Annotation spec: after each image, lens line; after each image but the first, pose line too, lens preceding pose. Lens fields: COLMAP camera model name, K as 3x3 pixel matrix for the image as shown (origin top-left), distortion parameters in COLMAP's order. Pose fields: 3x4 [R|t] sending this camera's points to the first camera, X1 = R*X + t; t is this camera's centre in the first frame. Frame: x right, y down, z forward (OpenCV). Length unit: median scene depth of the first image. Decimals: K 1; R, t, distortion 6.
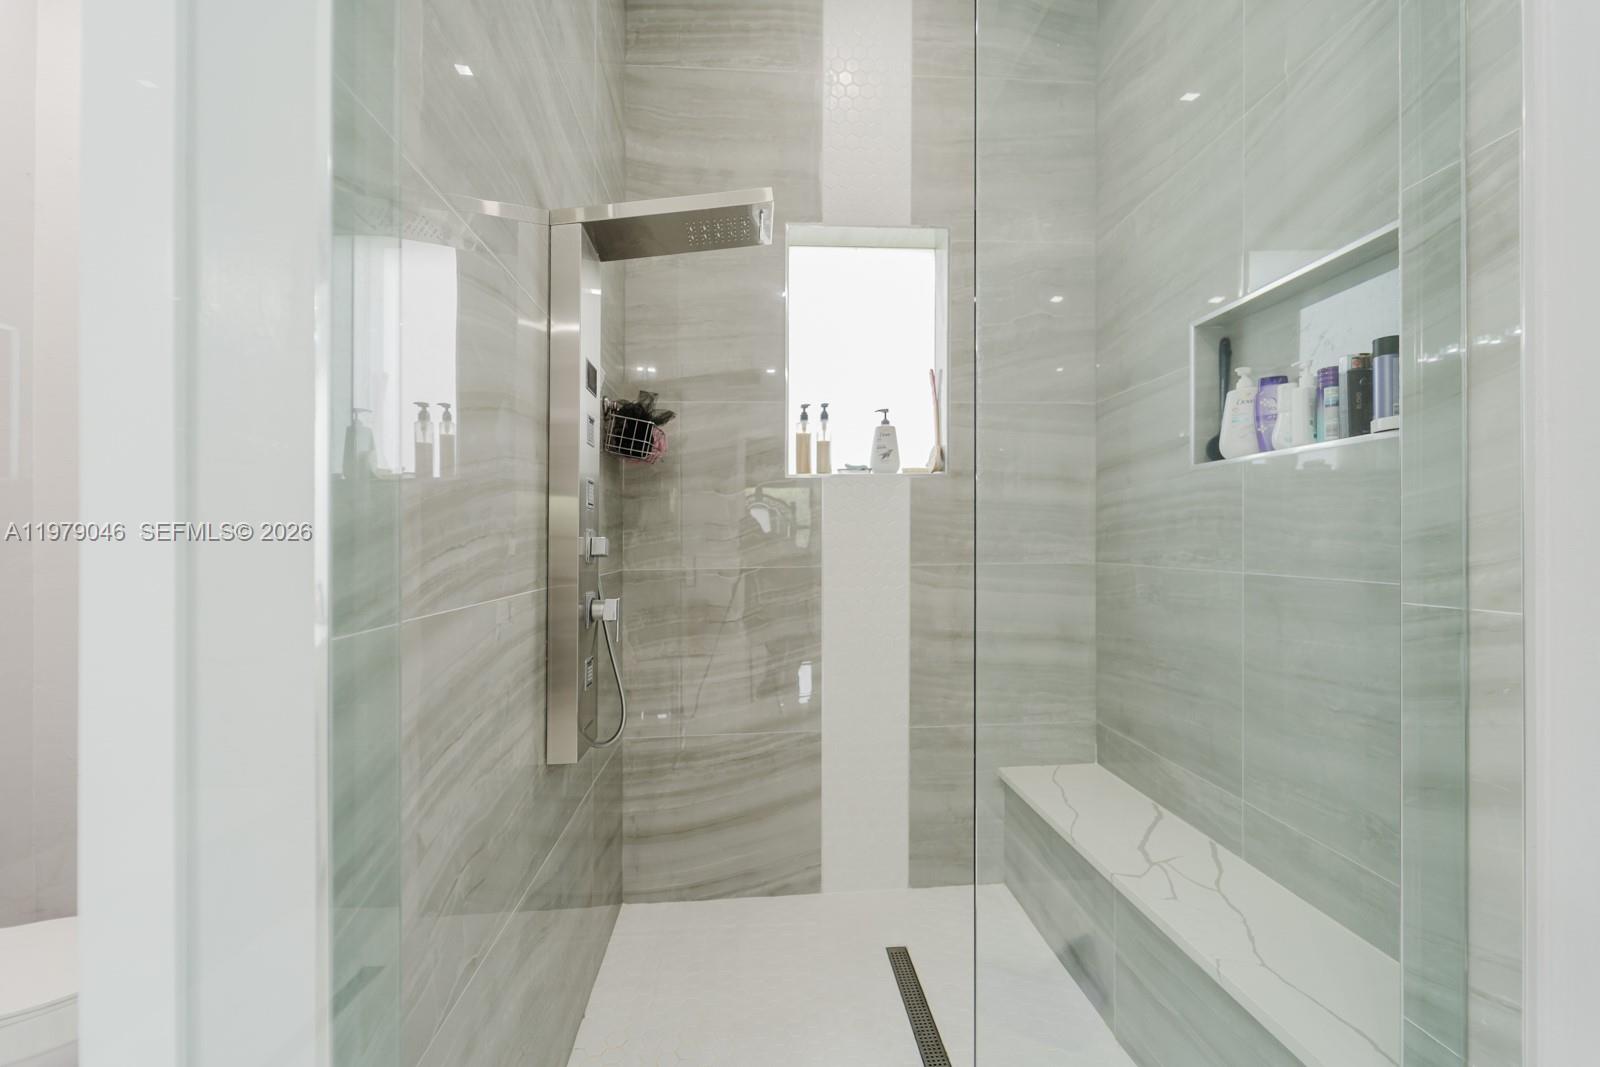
lens RADIAL K [[640.8, 0, 804.6], [0, 640.8, 543.6], [0, 0, 1]] dist [-0.002835, 0.000415]
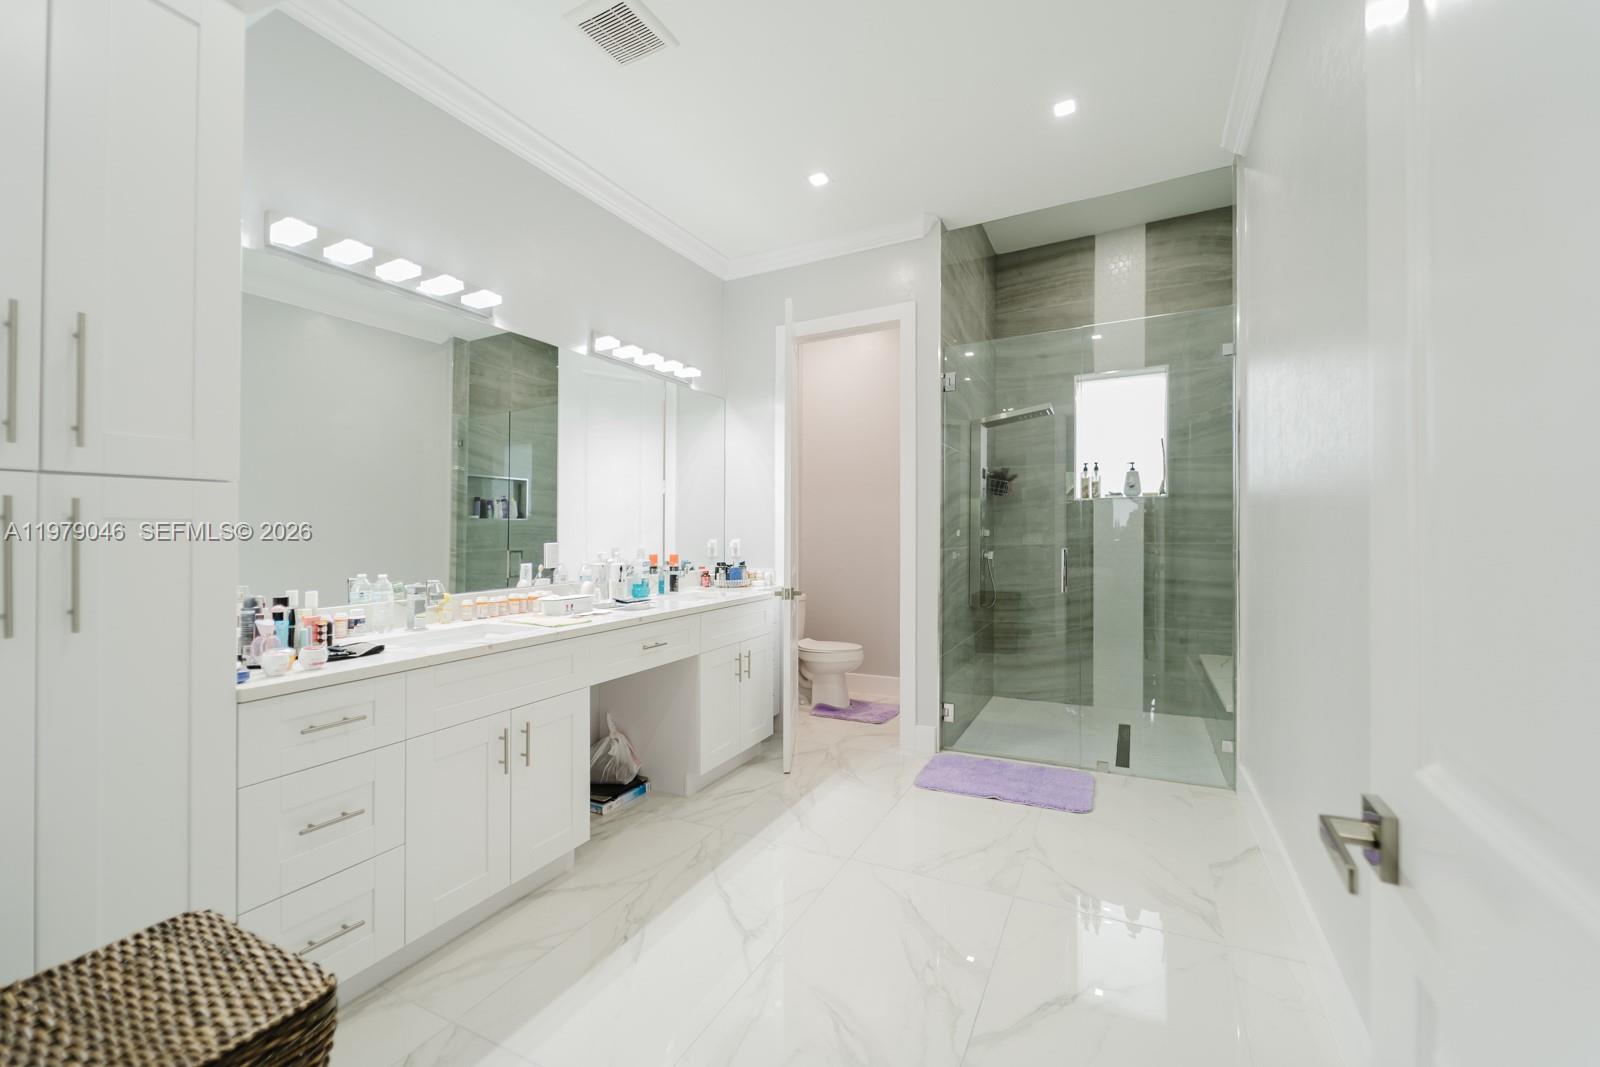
lens RADIAL K [[640.8, 0, 804.3], [0, 640.8, 534.4], [0, 0, 1]] dist [-0.002835, 0.000415]
pose [[0.848797, 0.003699, -0.528705, 0.315934], [-0.002331, 0.999992, 0.003254, 0.000921], [0.528713, -0.001529, 0.848799, -1.175462]]
